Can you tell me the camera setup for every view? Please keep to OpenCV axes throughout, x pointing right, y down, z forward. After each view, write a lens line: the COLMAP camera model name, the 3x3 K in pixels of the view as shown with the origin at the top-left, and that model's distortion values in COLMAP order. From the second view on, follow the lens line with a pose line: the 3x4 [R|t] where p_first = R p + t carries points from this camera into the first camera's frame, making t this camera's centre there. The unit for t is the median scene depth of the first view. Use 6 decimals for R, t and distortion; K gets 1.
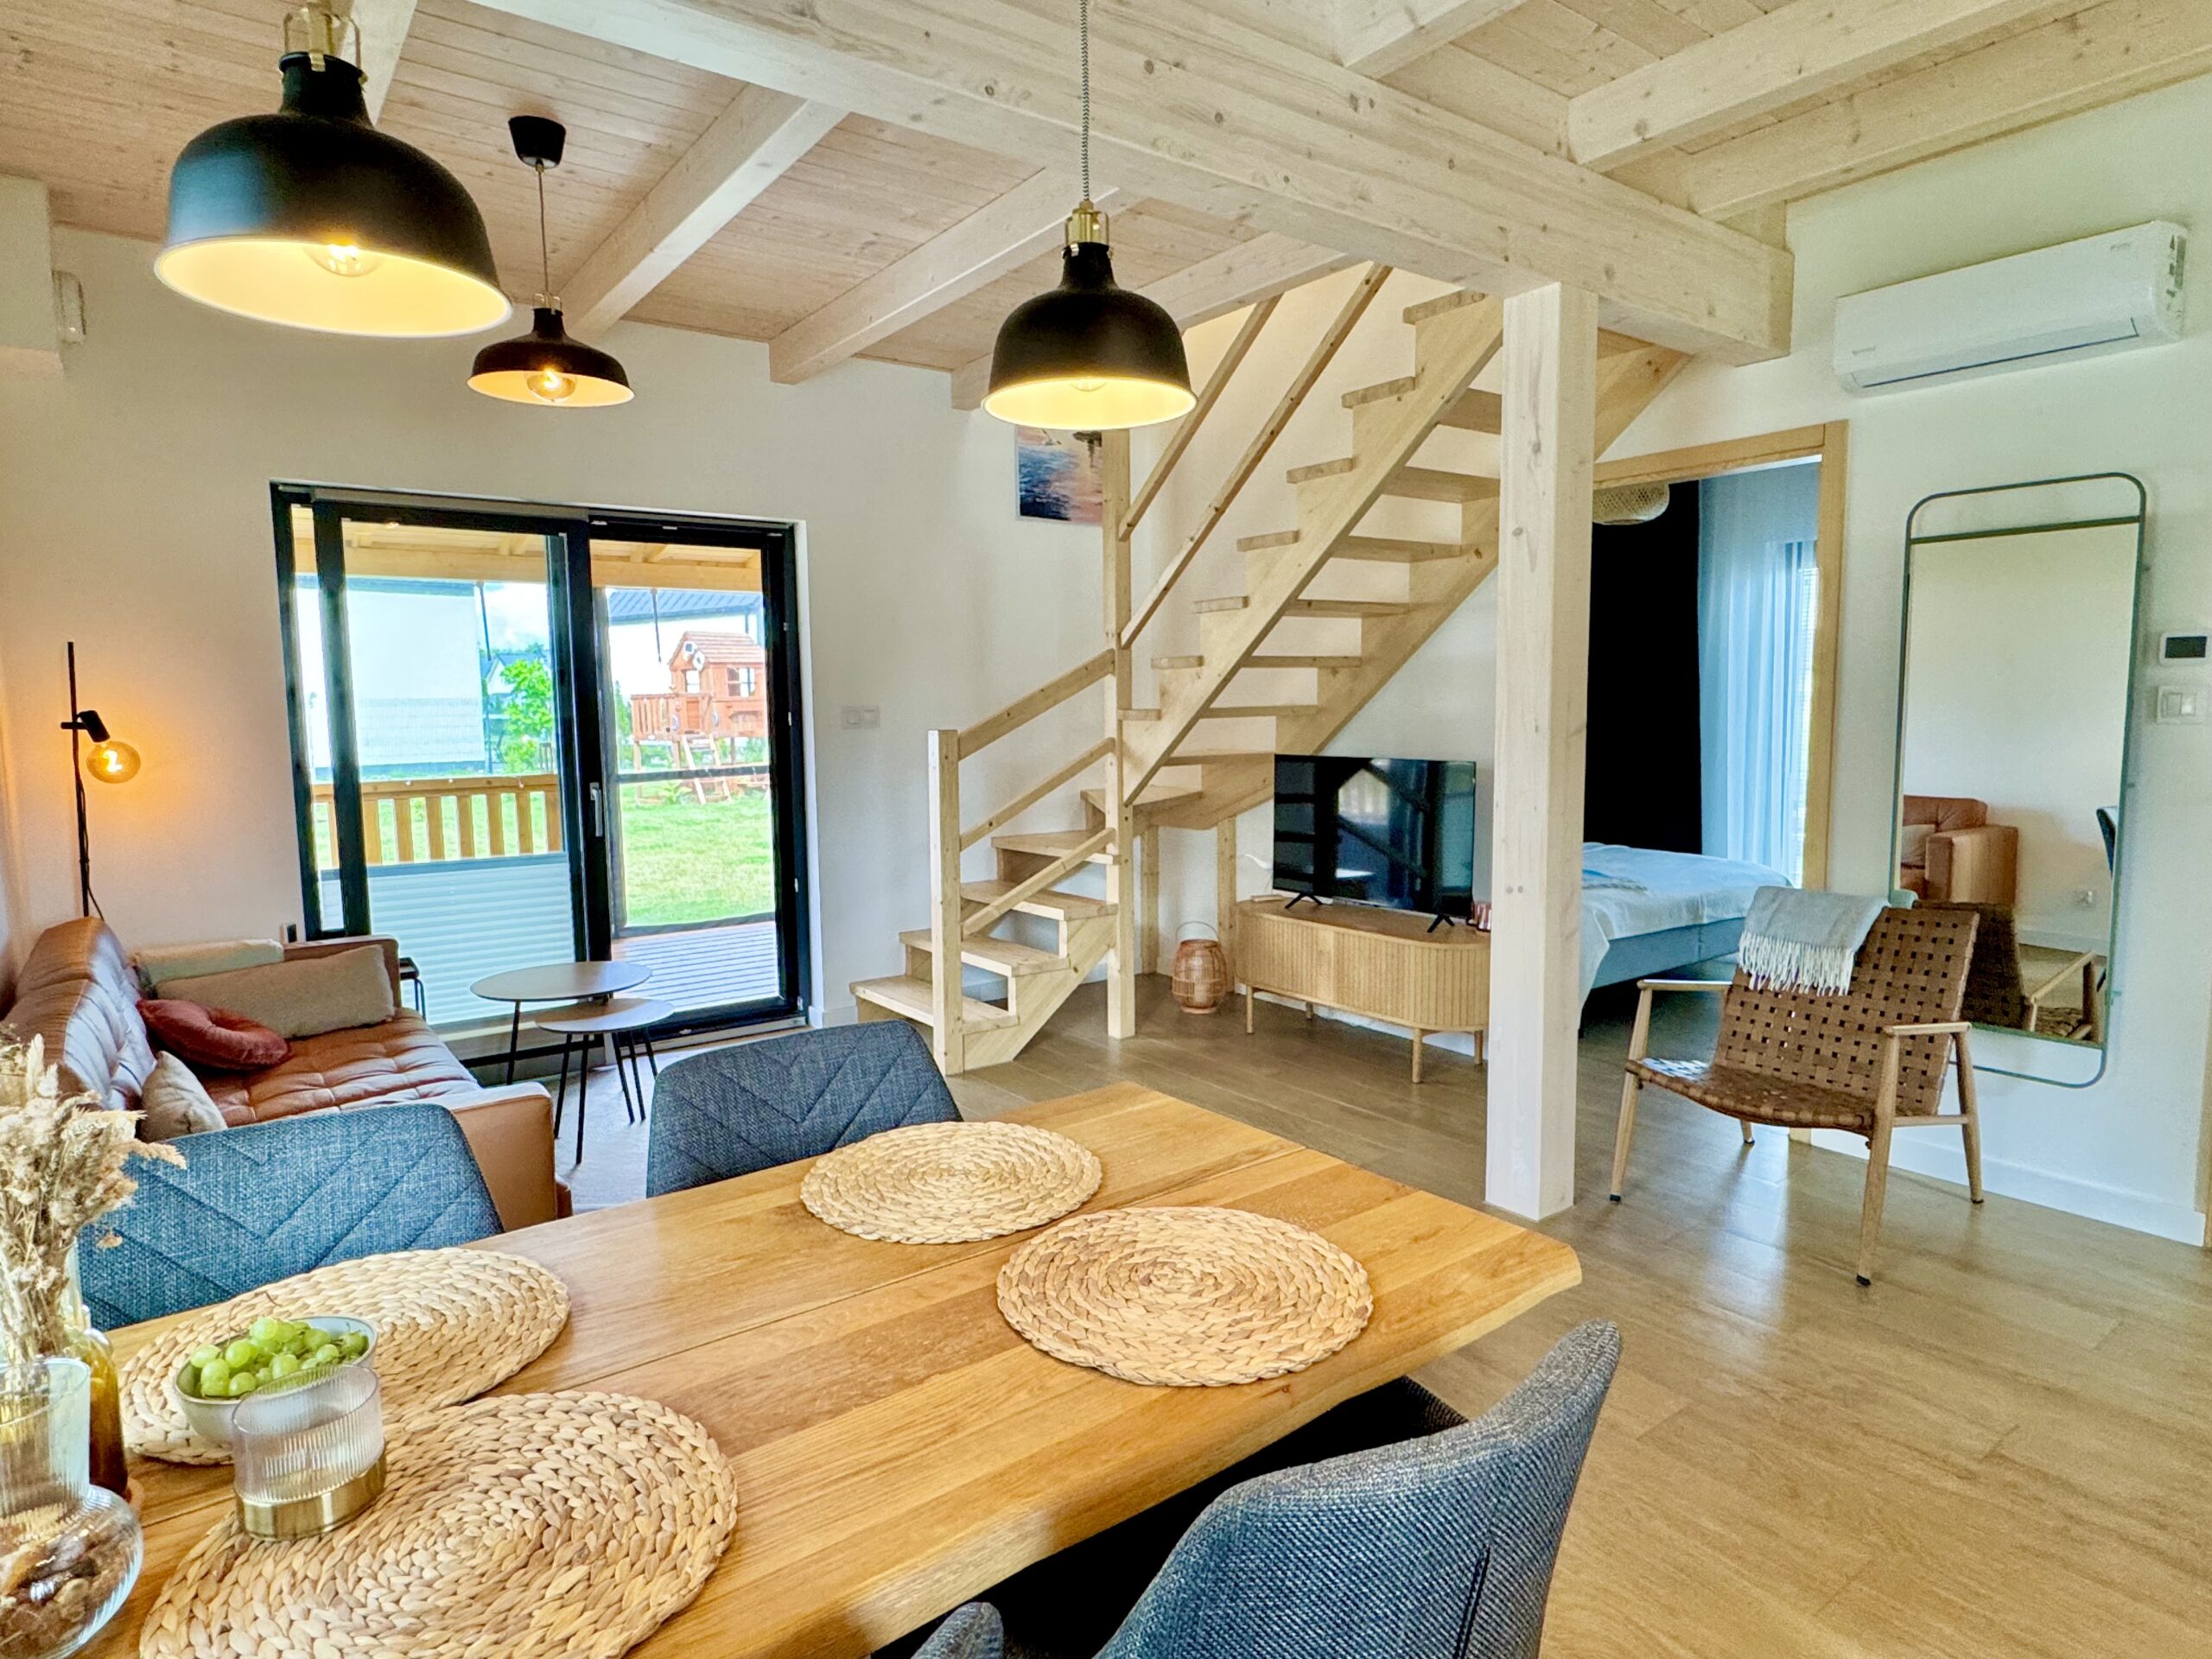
lens RADIAL K [[1247.3, 0, 1108.6], [0, 1247.3, 826.0], [0, 0, 1]] dist [0.002641, -0.000079]
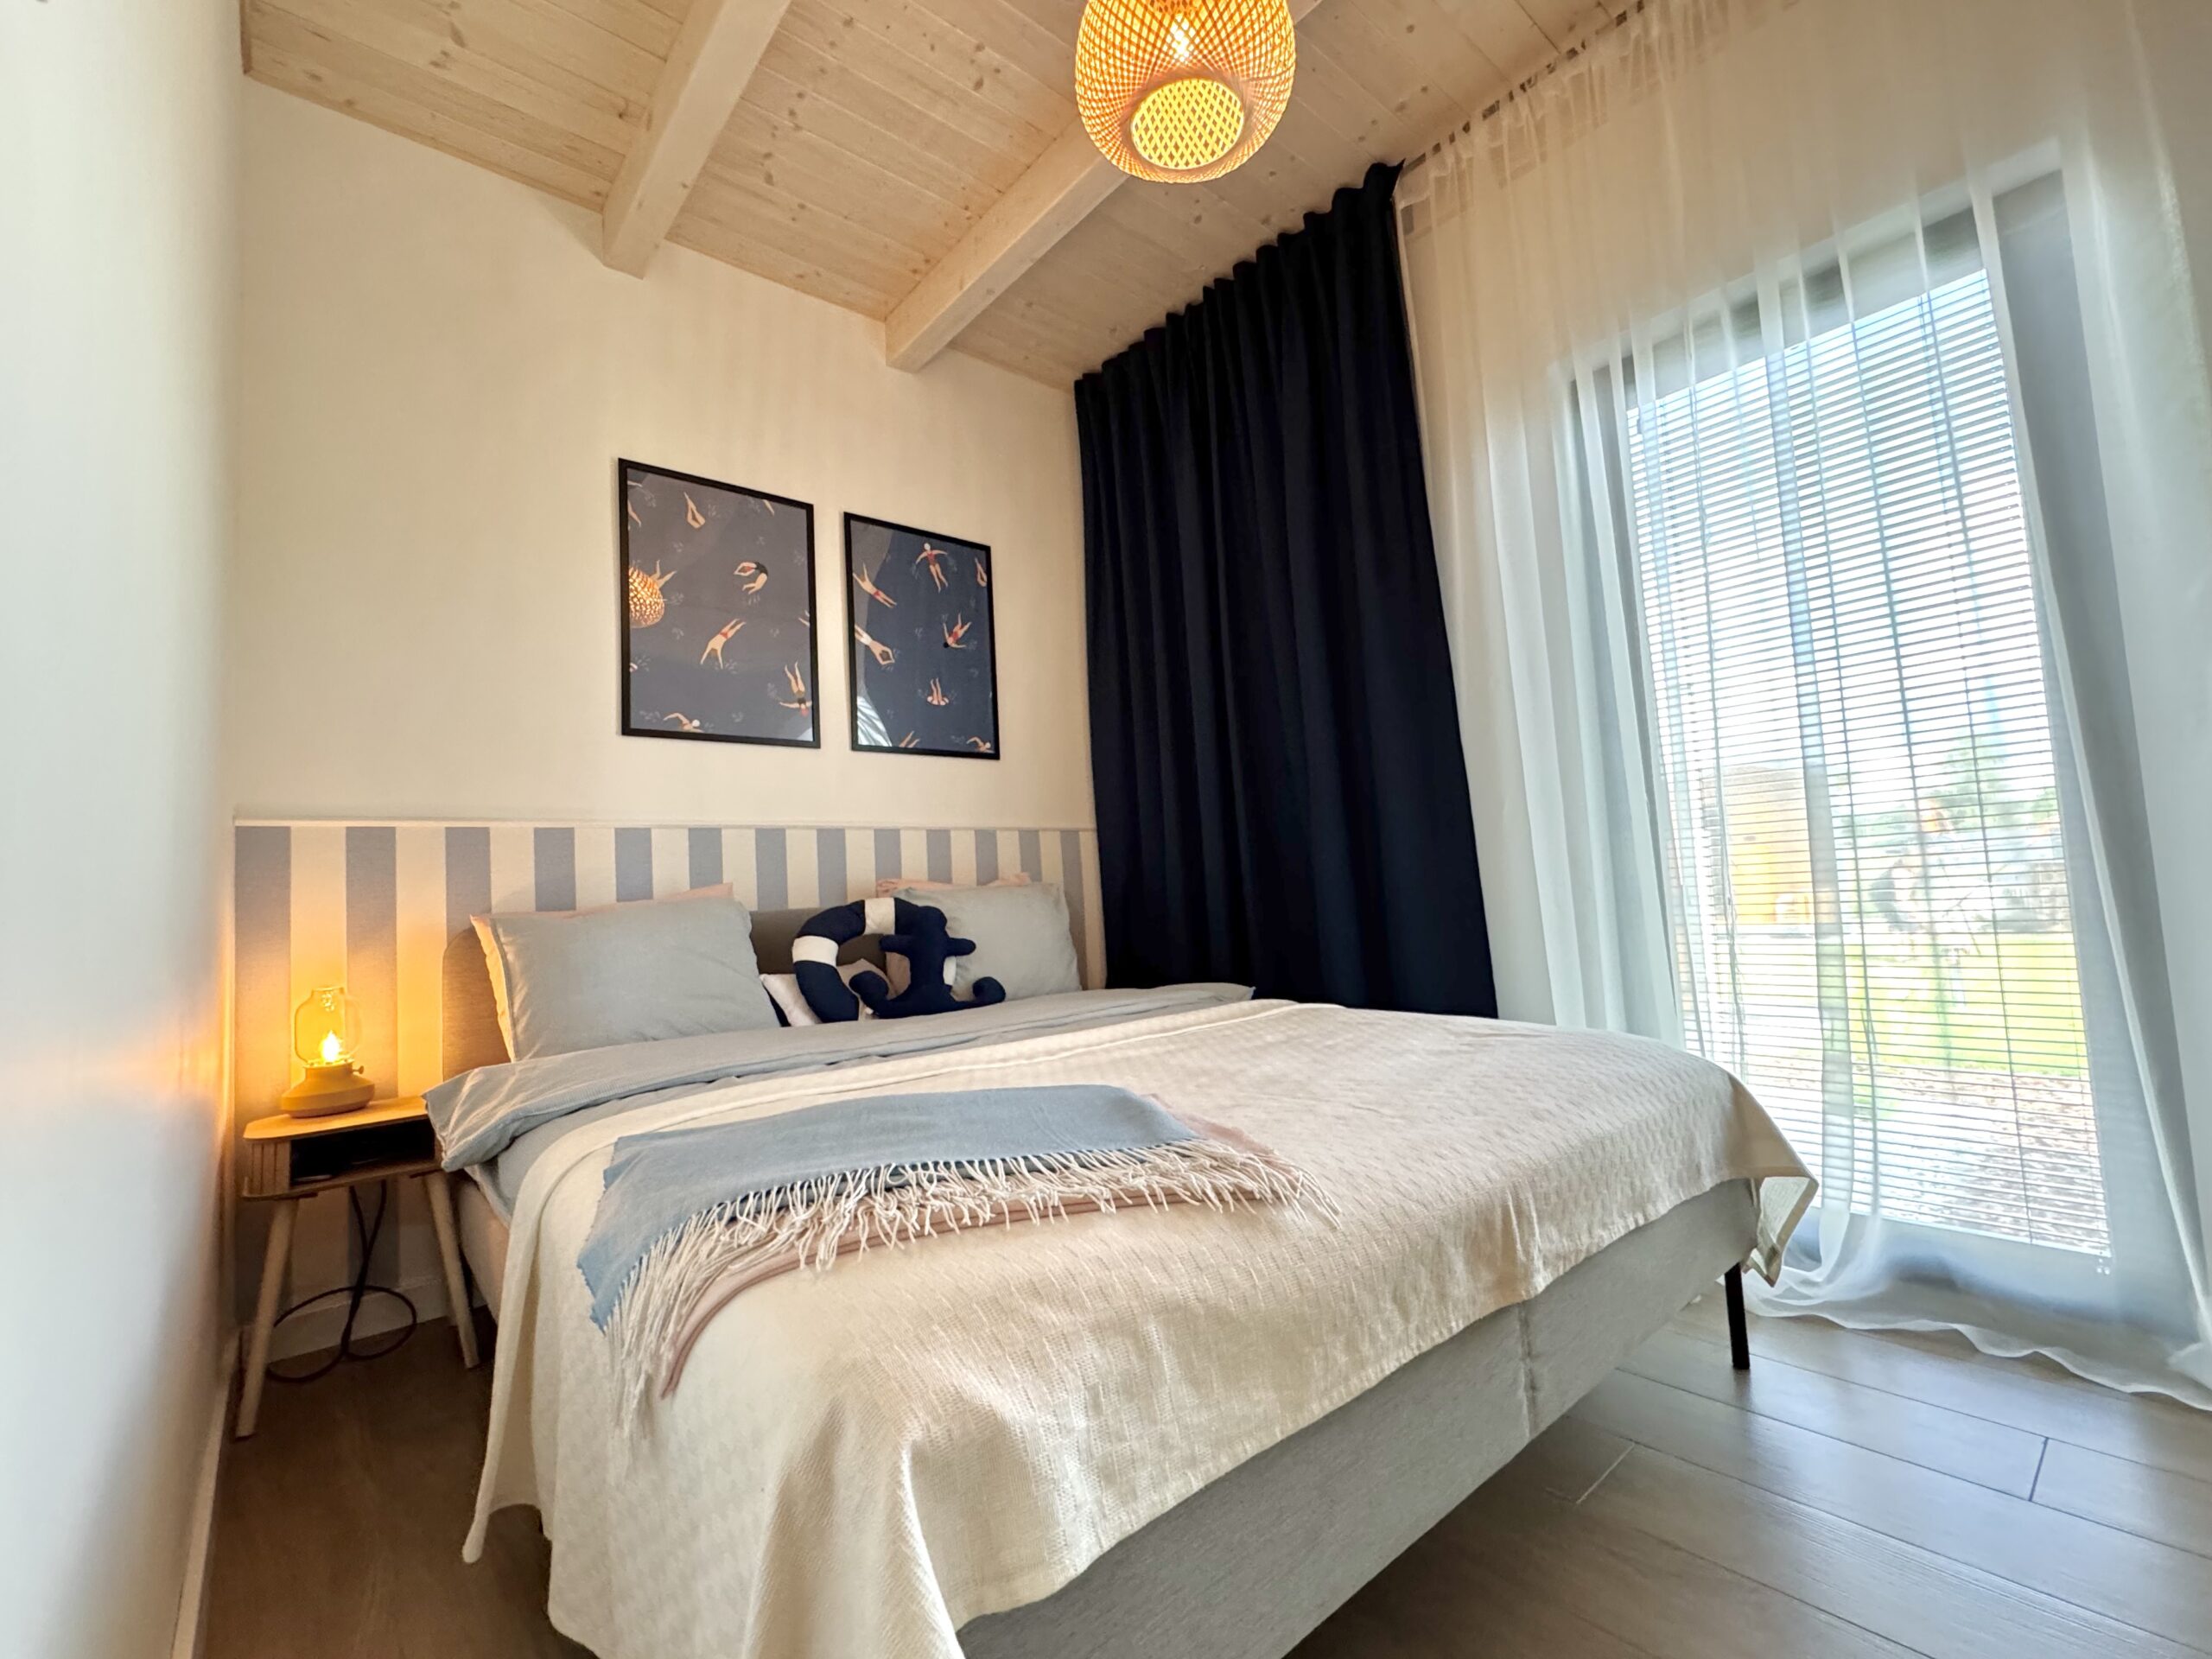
lens RADIAL K [[952.1, 0, 1104.4], [0, 952.1, 828.7], [0, 0, 1]] dist [-0.000335, -0.000032]
pose [[0.997379, -0.021216, 0.069167, 0.372403], [0.032071, 0.986624, -0.159824, 0.010252], [-0.064851, 0.161623, 0.984719, 0.788332]]
